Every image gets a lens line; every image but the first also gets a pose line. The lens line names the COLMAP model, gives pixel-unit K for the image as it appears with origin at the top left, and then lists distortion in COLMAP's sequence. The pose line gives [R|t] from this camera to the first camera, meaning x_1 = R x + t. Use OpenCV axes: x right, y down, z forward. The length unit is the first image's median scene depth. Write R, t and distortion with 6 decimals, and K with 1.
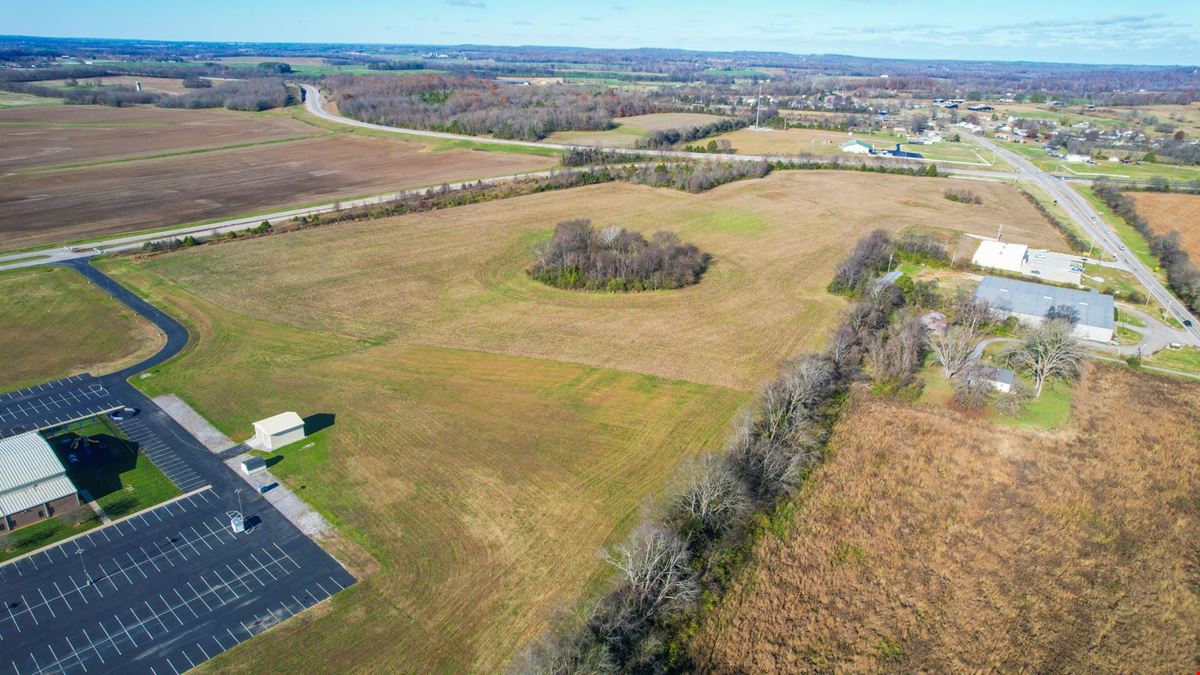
lens RADIAL K [[769.8, 0, 602.7], [0, 769.8, 339.9], [0, 0, 1]] dist [-0.082138, 0.077238]
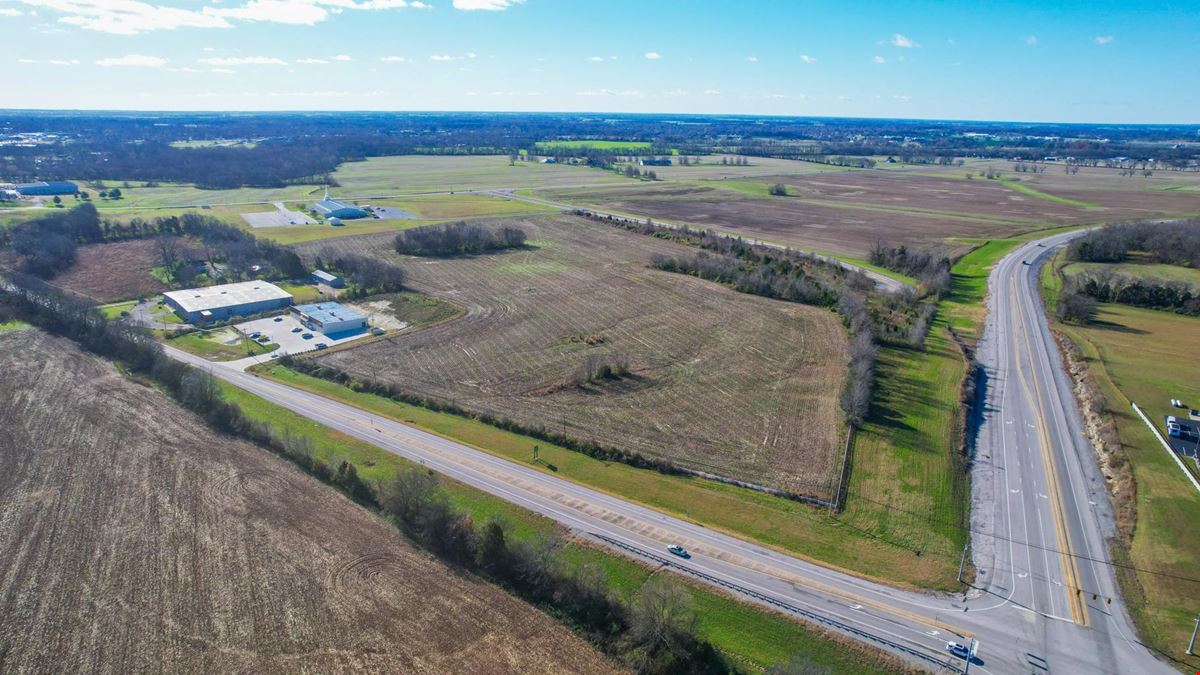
lens RADIAL K [[769.8, 0, 602.7], [0, 769.8, 339.9], [0, 0, 1]] dist [-0.082138, 0.077238]
pose [[-0.277369, 0.249338, -0.927845, 0.956586], [-0.365099, 0.865936, 0.341844, -0.387670], [0.888689, 0.433573, -0.149151, 1.061635]]
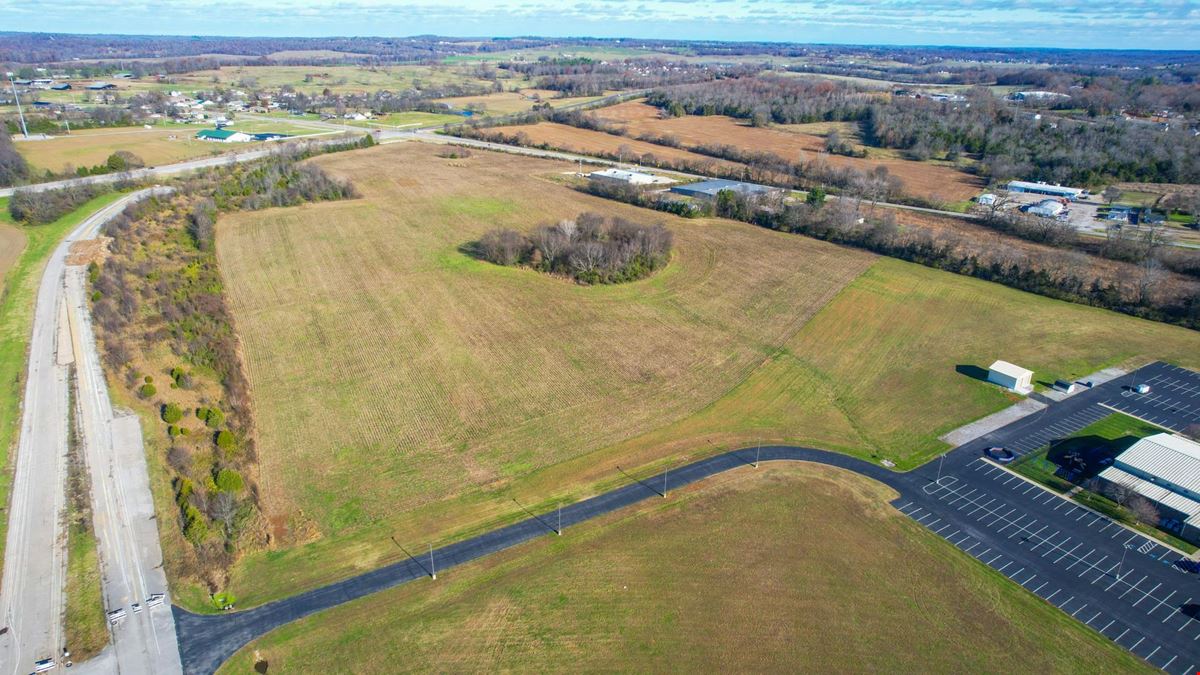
lens RADIAL K [[769.8, 0, 602.7], [0, 769.8, 339.9], [0, 0, 1]] dist [-0.082138, 0.077238]
pose [[0.261423, -0.377809, 0.888211, -0.618055], [0.341256, 0.896958, 0.281089, -0.184146], [-0.902886, 0.229624, 0.363415, 0.429941]]
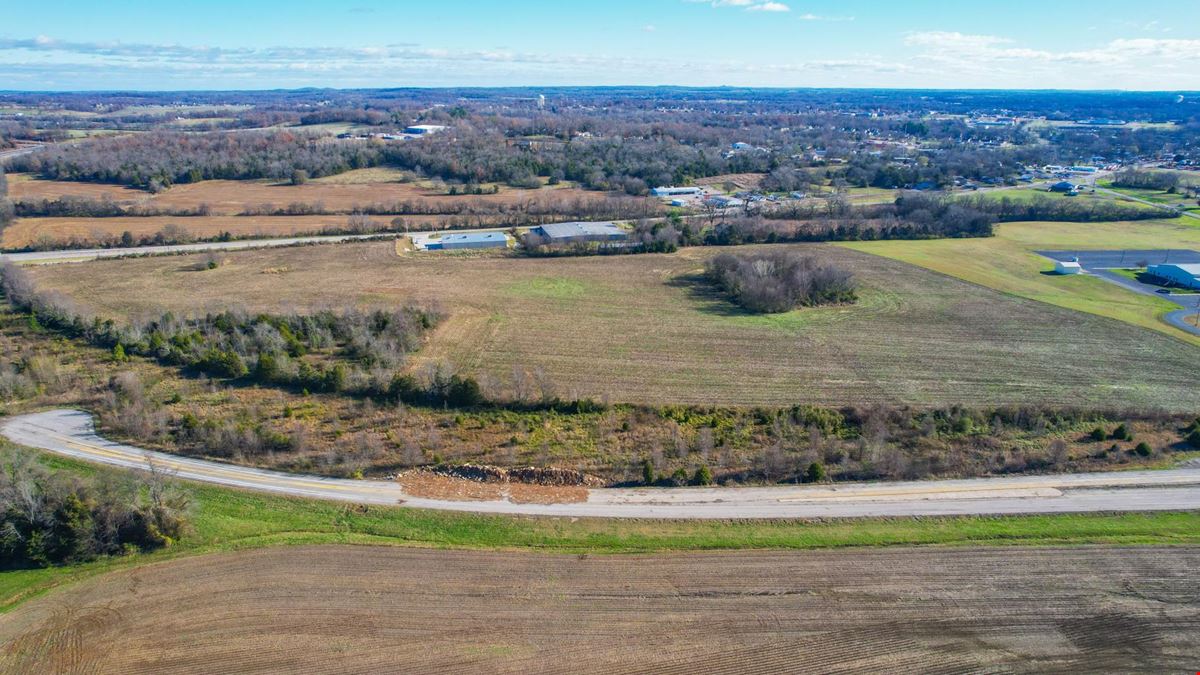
lens RADIAL K [[807.9, 0, 605.3], [0, 807.9, 313.4], [0, 0, 1]] dist [-0.092903, 0.091647]
pose [[-0.711119, -0.216856, 0.668792, -0.389179], [0.237571, 0.821176, 0.518874, -0.474104], [-0.661717, 0.527866, -0.532435, 1.186829]]
